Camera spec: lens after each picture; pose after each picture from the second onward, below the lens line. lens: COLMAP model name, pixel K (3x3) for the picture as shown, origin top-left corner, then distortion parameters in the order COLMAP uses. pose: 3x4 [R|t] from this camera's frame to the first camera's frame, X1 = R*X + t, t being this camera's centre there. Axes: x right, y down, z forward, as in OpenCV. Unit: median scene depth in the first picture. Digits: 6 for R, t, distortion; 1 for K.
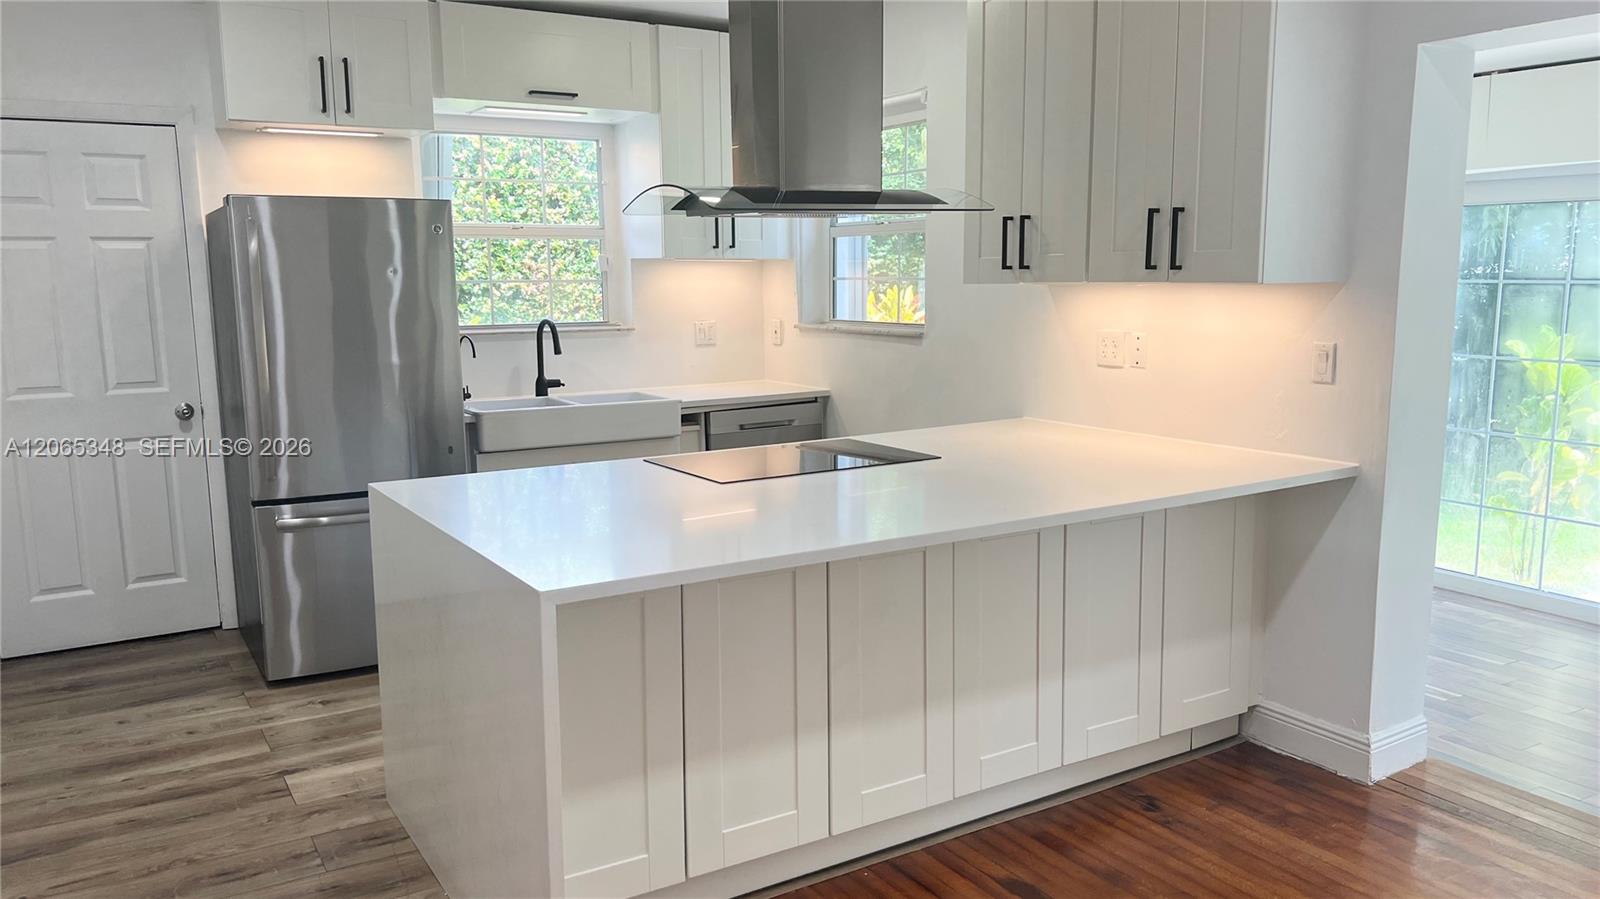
lens RADIAL K [[1183.6, 0, 803.8], [0, 1183.6, 454.1], [0, 0, 1]] dist [0.030941, -0.001224]
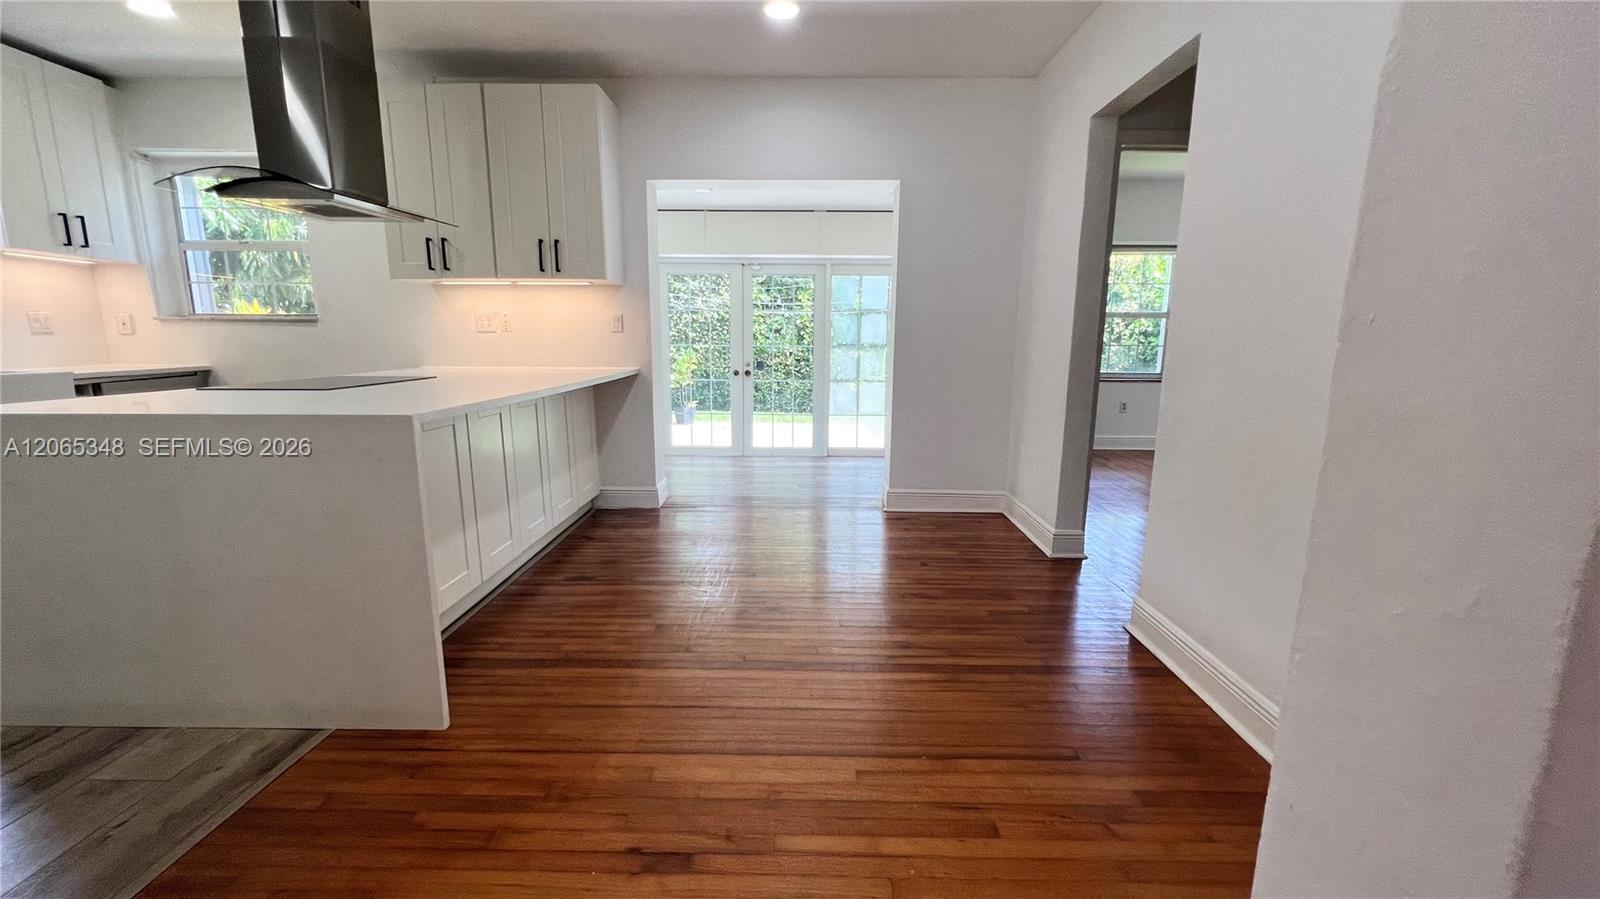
lens RADIAL K [[646.3, 0, 792.5], [0, 646.3, 455.6], [0, 0, 1]] dist [0.002624, 0.000160]
pose [[0.542133, -0.142170, 0.828178, -0.352080], [0.115840, 0.988818, 0.093917, 0.078471], [-0.832270, 0.045021, 0.552540, 0.080950]]
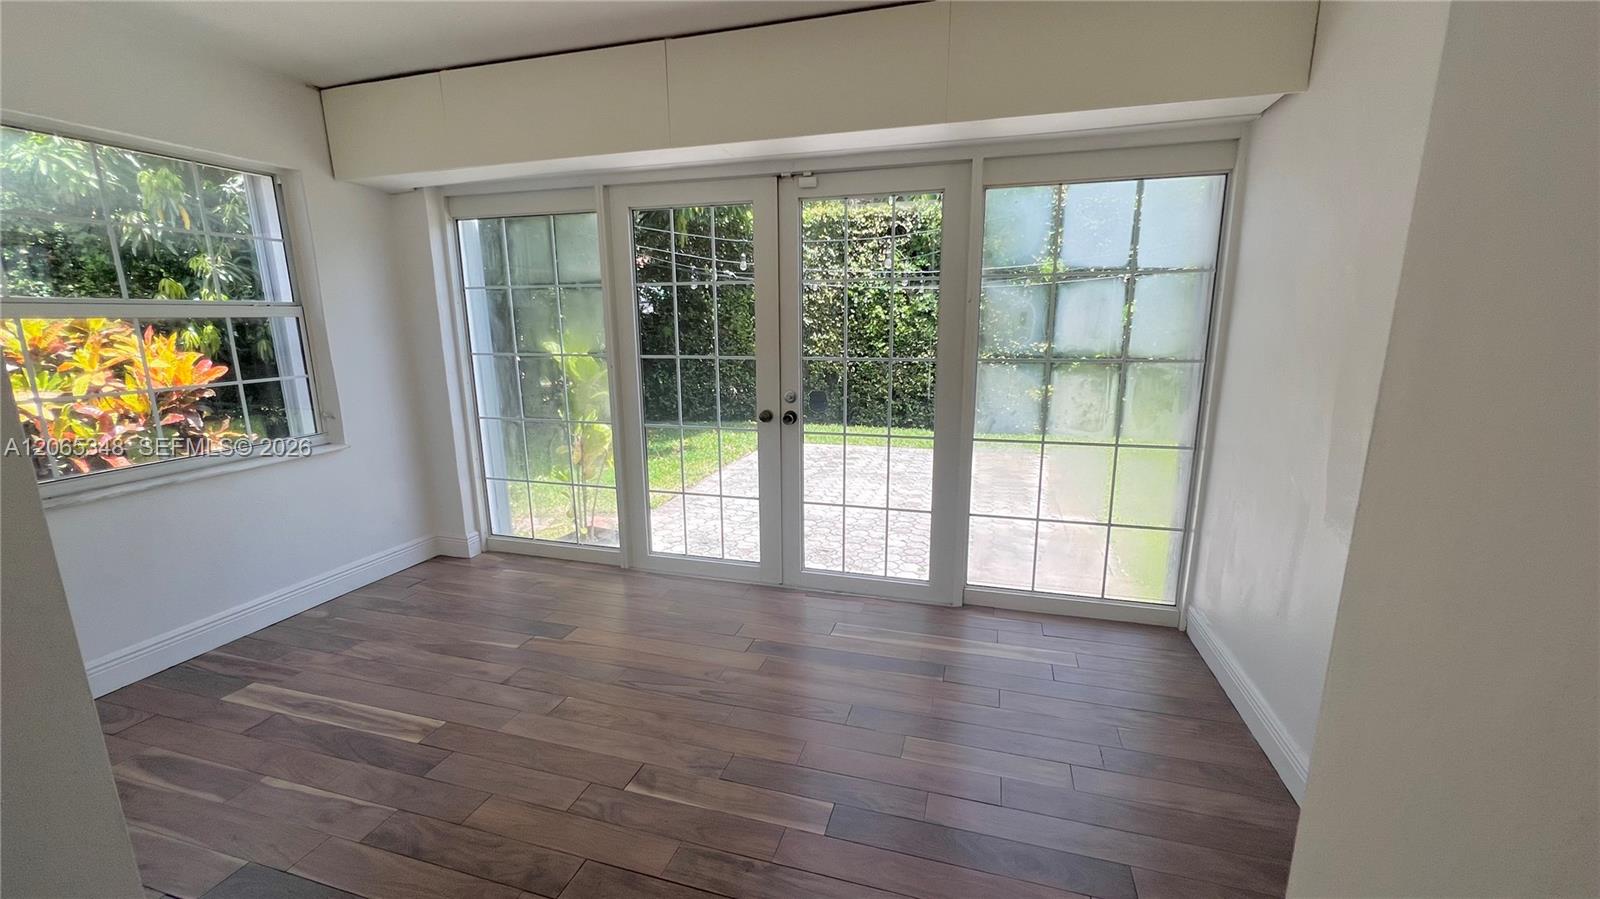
lens RADIAL K [[646.3, 0, 792.5], [0, 646.3, 455.6], [0, 0, 1]] dist [0.002624, 0.000160]
pose [[0.745108, -0.142163, 0.651616, 0.521523], [0.107196, 0.989843, 0.093378, -0.019146], [-0.658273, 0.000274, 0.752780, 0.522965]]
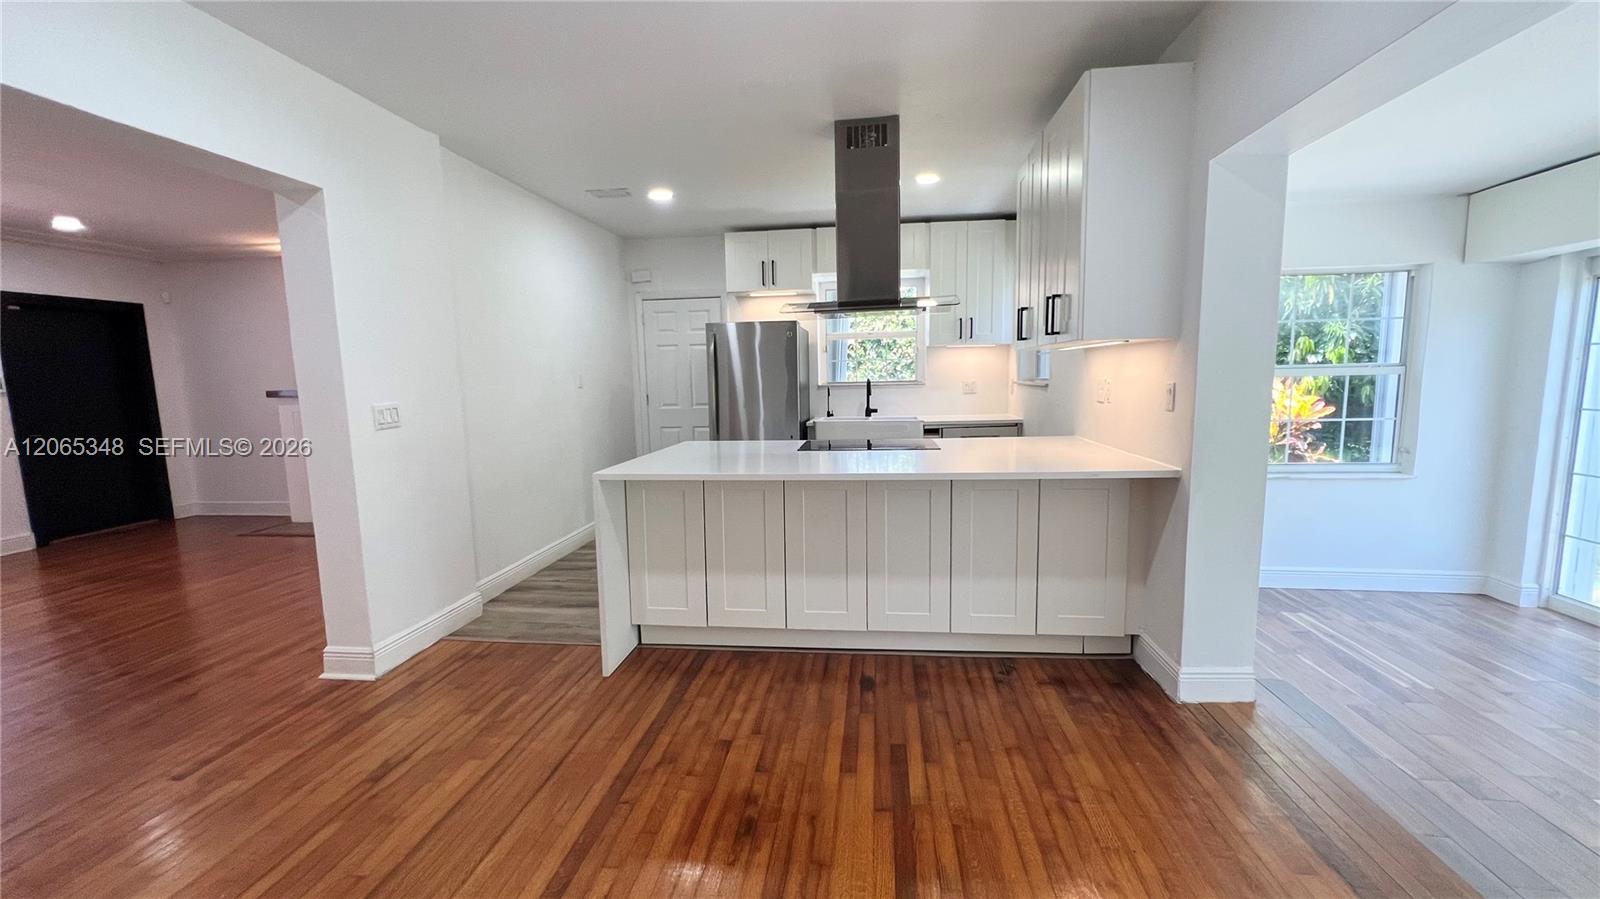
lens RADIAL K [[640.9, 0, 800.0], [0, 640.9, 449.5], [0, 0, 1]] dist [-0.000495, 0.000143]
pose [[0.784991, 0.064880, -0.616100, 0.495939], [-0.079567, 0.996823, 0.003596, 0.015667], [0.614376, 0.046199, 0.787660, 0.120160]]
